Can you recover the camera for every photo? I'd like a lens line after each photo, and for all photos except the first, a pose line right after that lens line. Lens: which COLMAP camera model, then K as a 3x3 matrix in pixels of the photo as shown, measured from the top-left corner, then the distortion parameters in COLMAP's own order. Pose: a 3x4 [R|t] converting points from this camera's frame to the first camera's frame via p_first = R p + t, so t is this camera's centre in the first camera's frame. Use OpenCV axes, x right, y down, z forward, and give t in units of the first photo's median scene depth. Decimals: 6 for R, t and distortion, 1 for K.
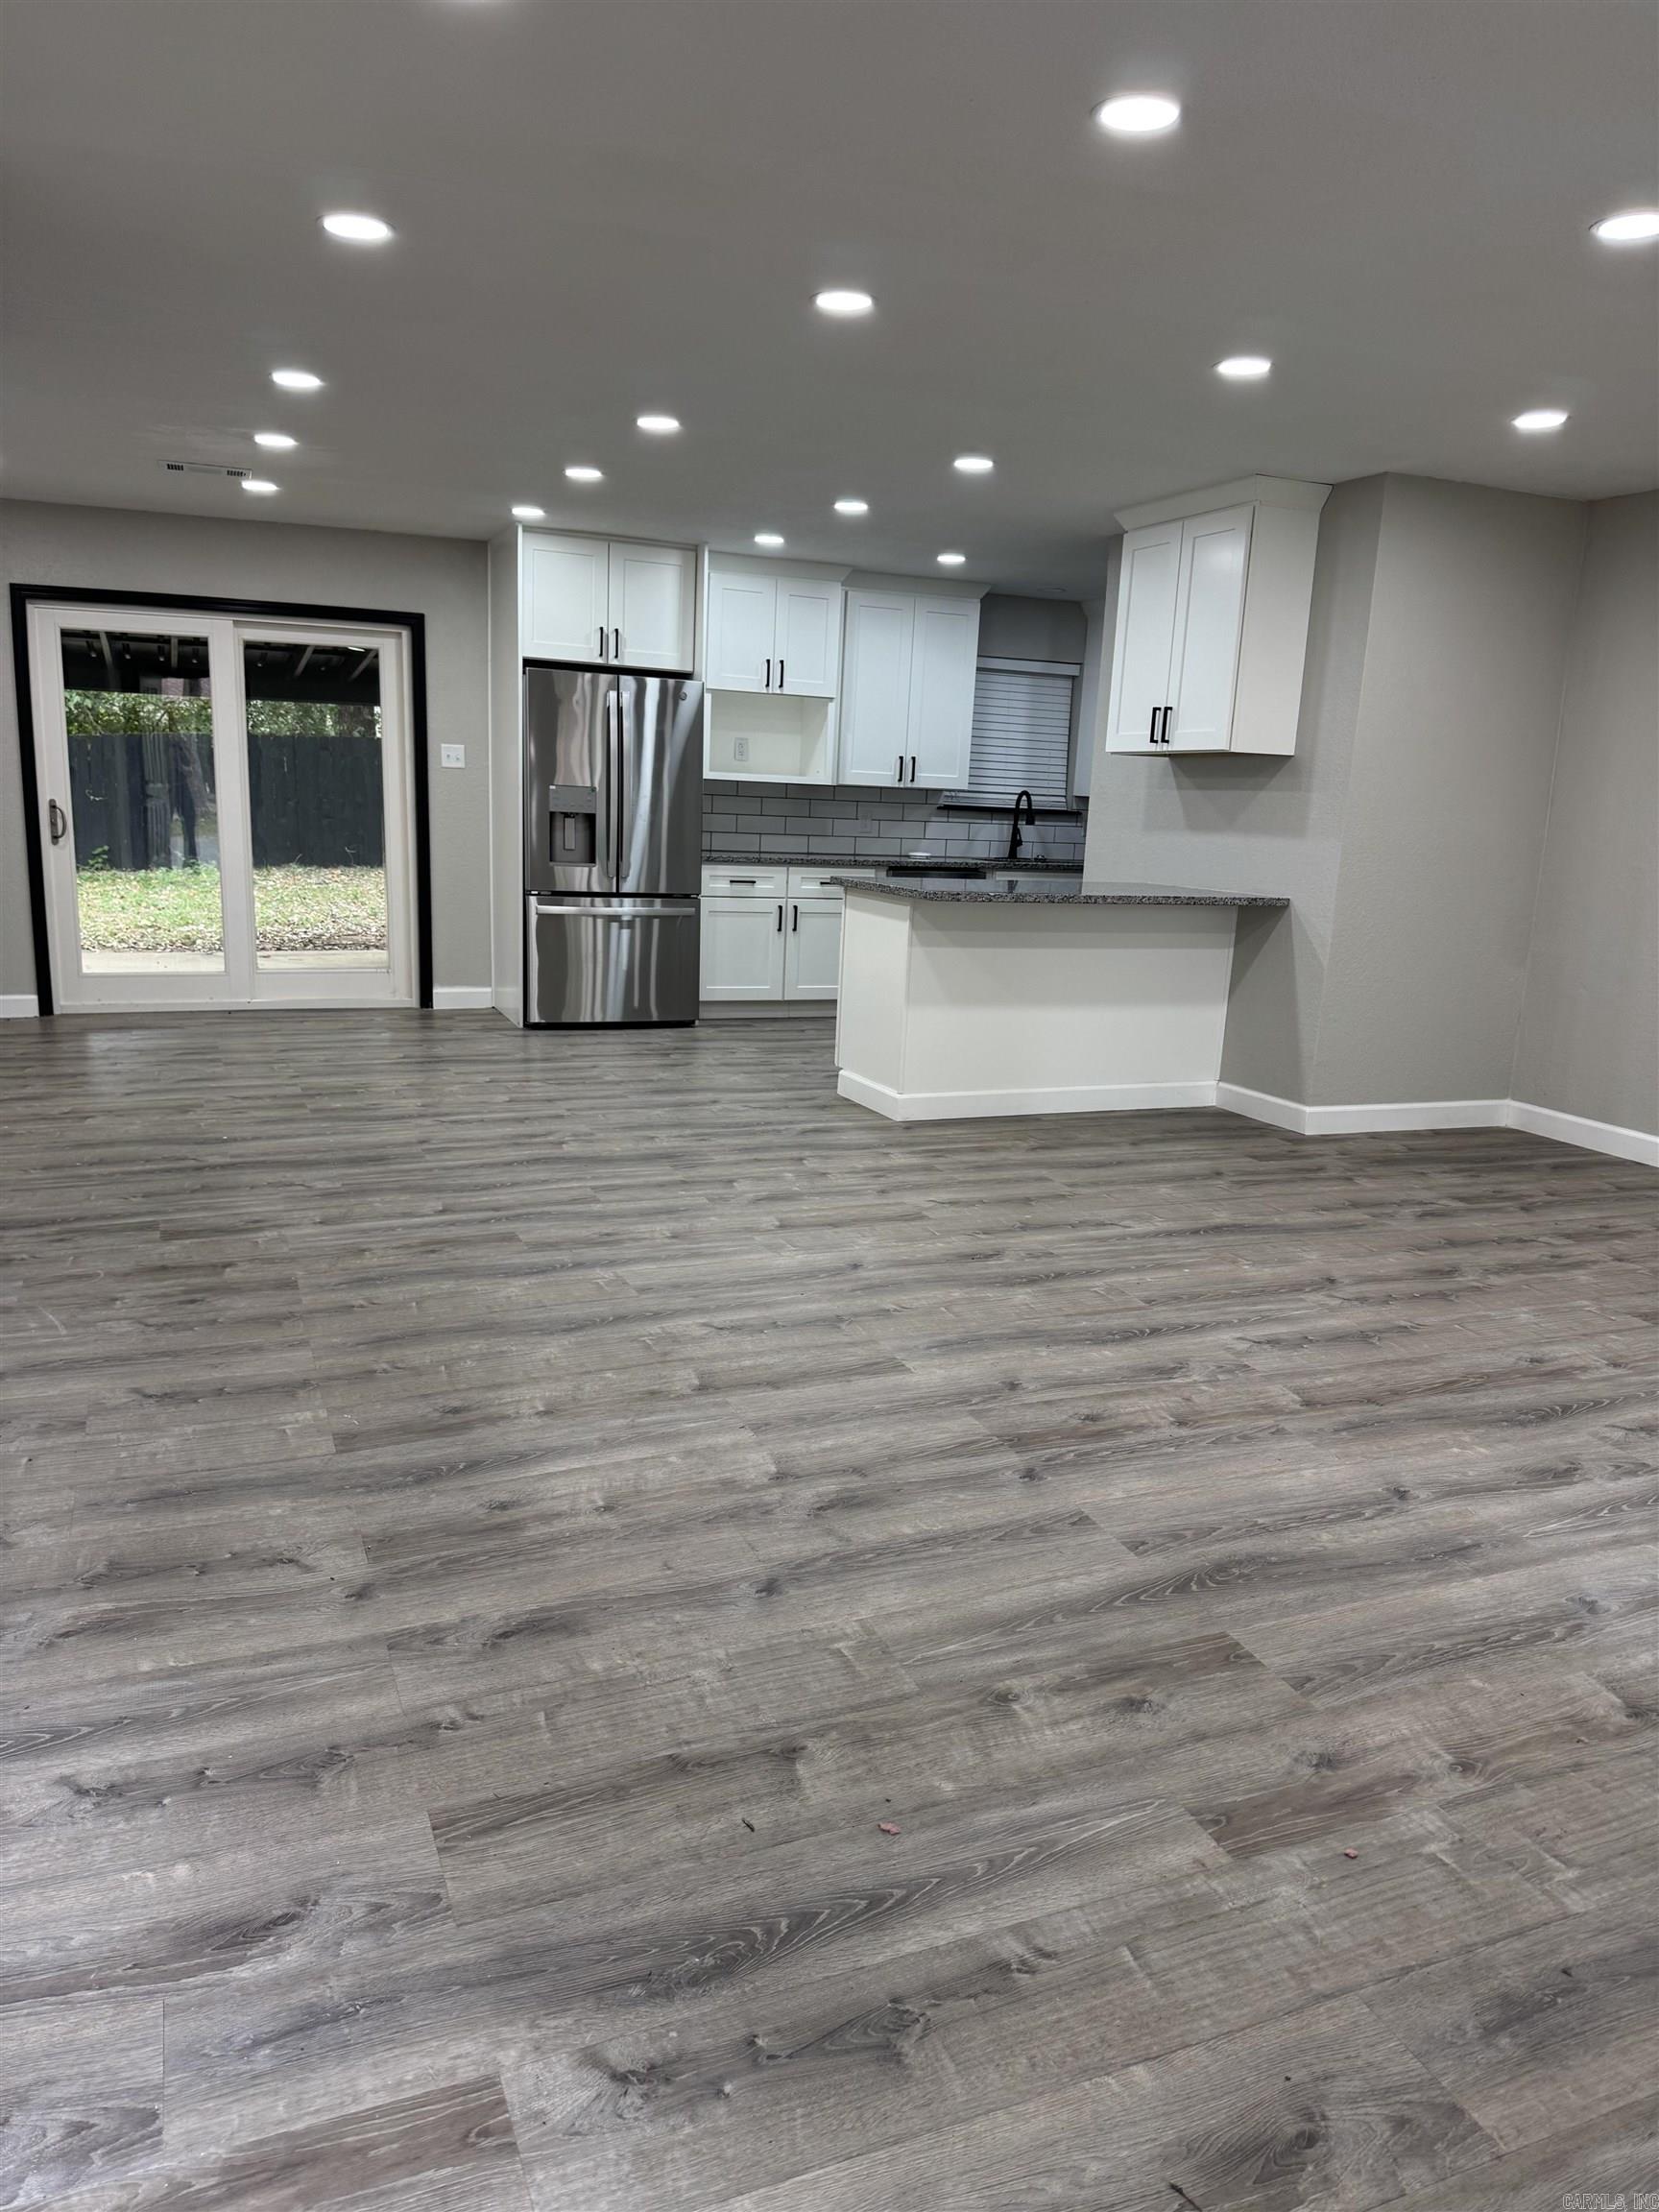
lens RADIAL K [[1541.0, 0, 816.2], [0, 1541.0, 1123.1], [0, 0, 1]] dist [0.061440, -0.042845]
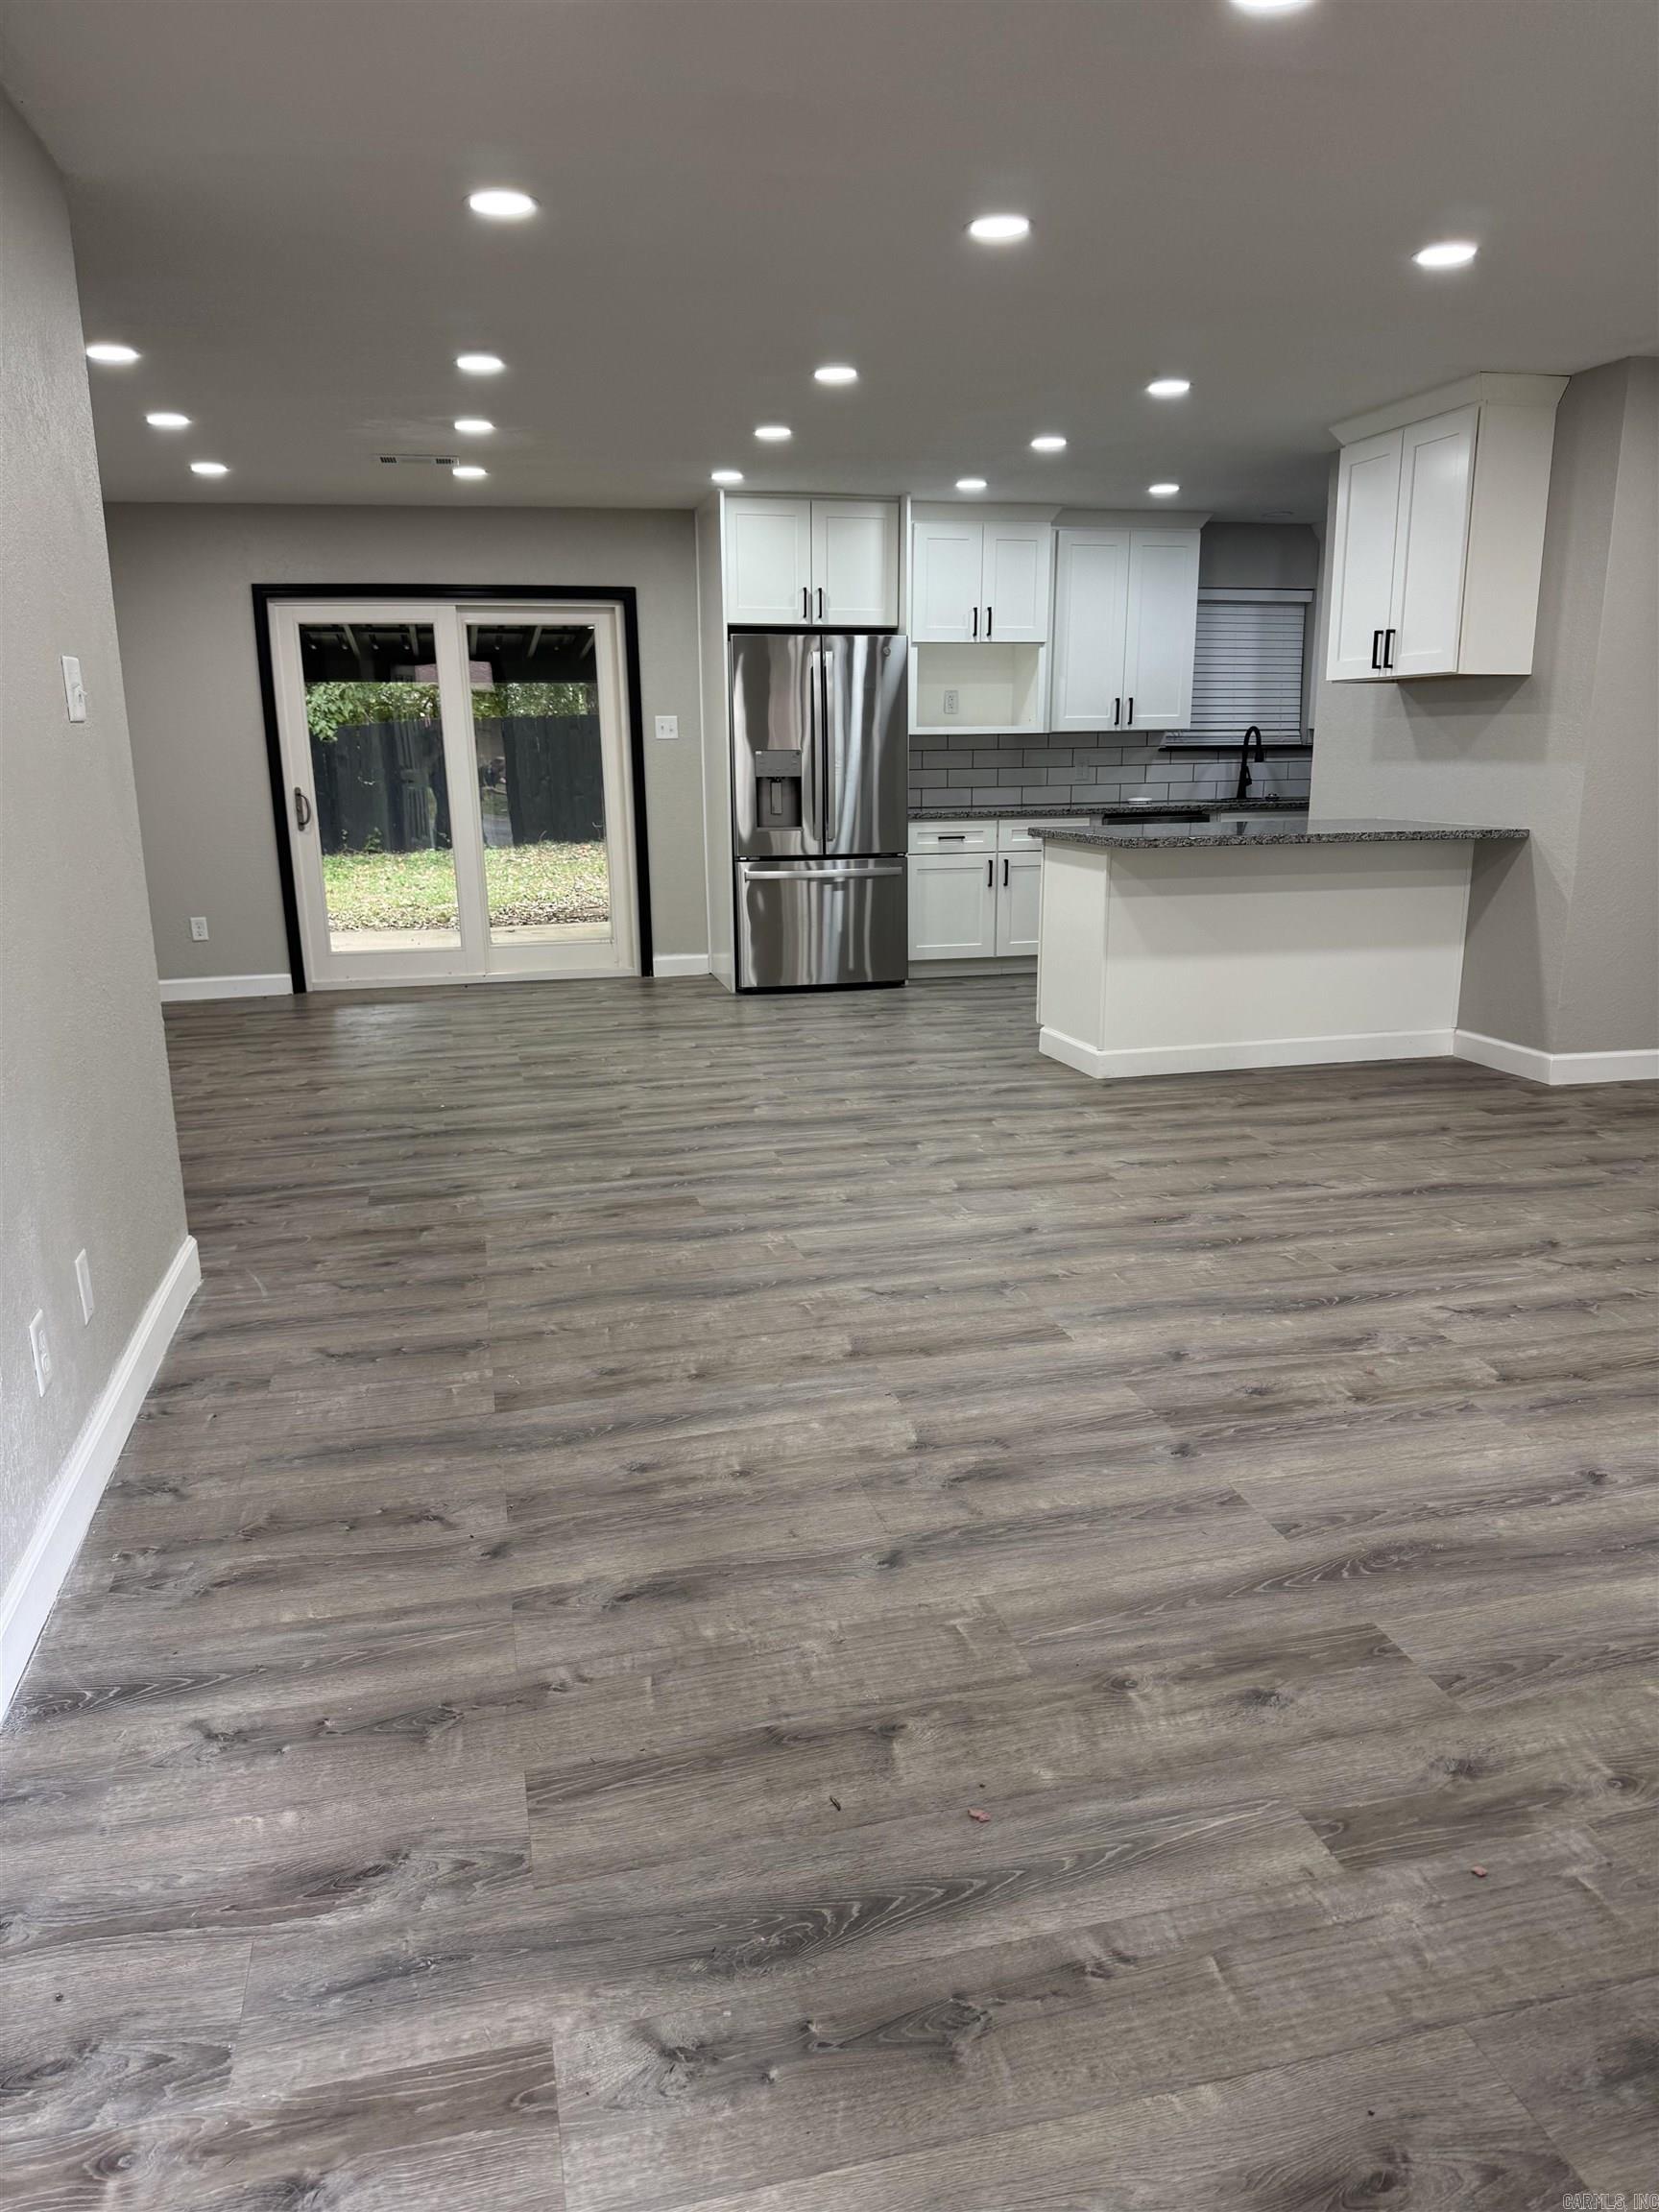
lens RADIAL K [[1541.0, 0, 827.0], [0, 1541.0, 1118.8], [0, 0, 1]] dist [0.061440, -0.042845]
pose [[0.987639, -0.013783, -0.156138, 0.047505], [0.017529, 0.999590, 0.022642, -0.001465], [0.155761, -0.025099, 0.987476, 0.017171]]
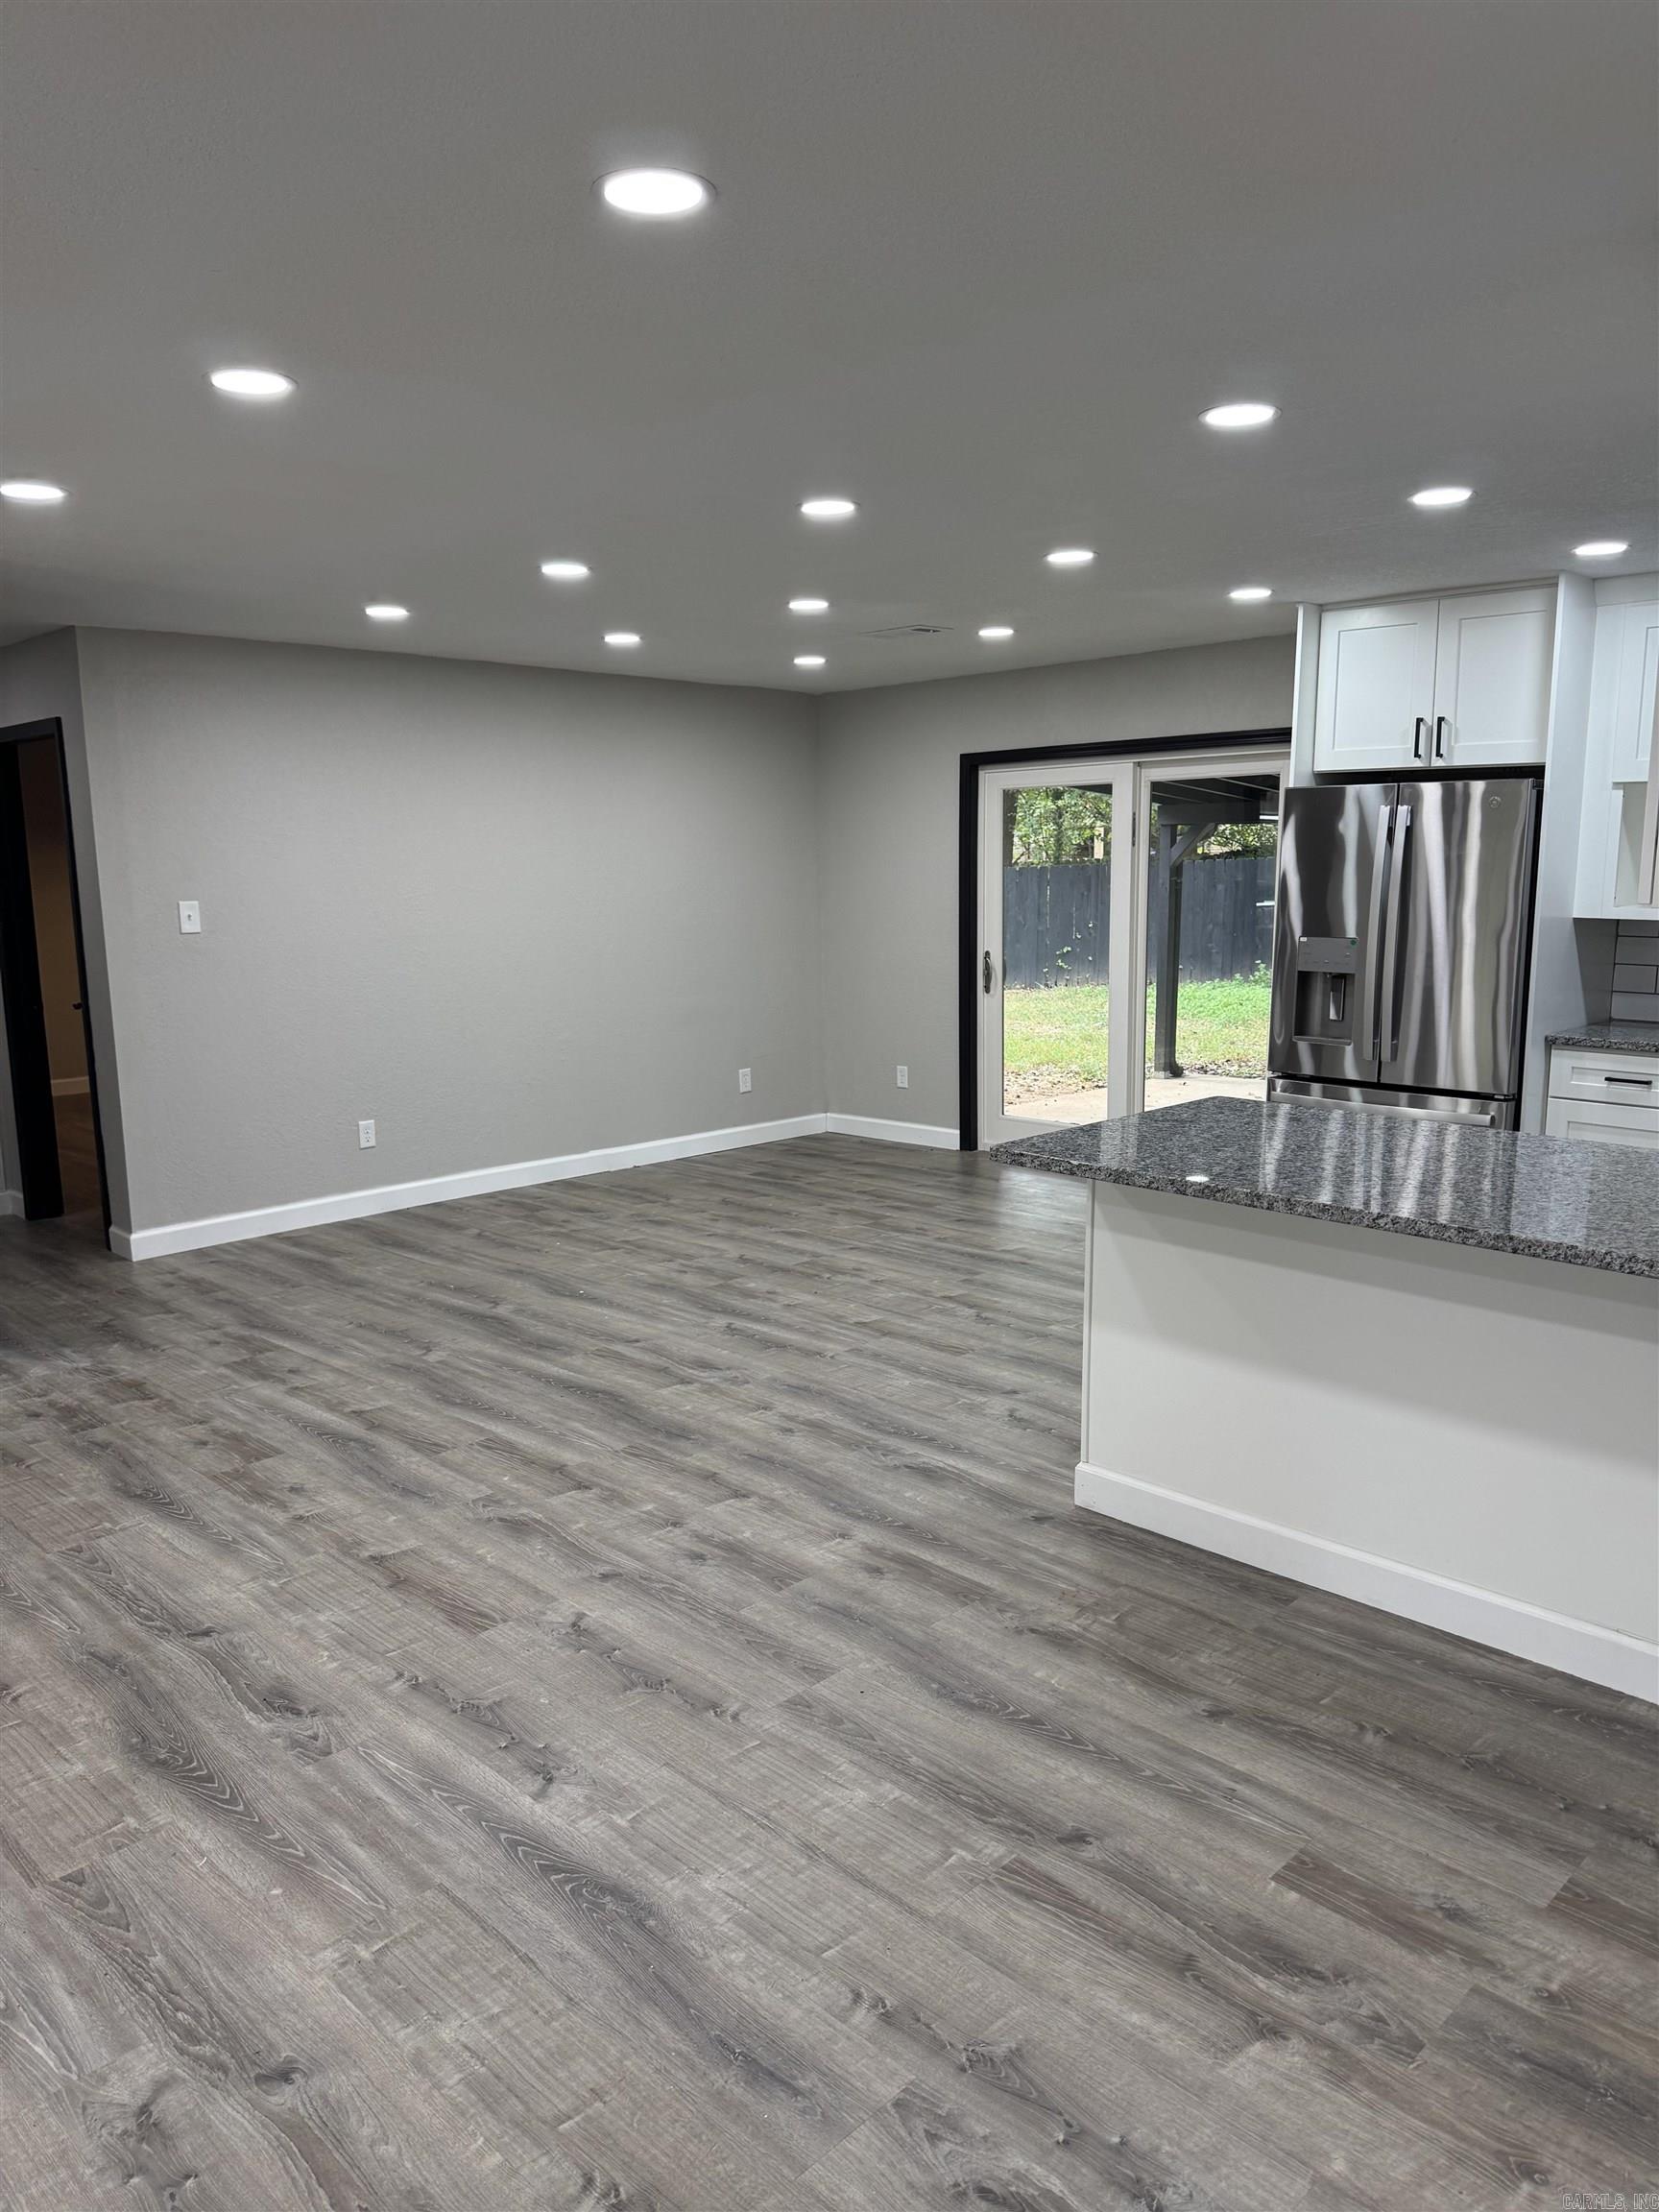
lens RADIAL K [[1541.0, 0, 815.8], [0, 1541.0, 1095.5], [0, 0, 1]] dist [0.061440, -0.042845]
pose [[0.410795, 0.099820, -0.906247, 0.743948], [-0.169812, 0.984972, 0.031517, -0.219762], [0.895774, 0.140945, 0.421572, 0.841558]]
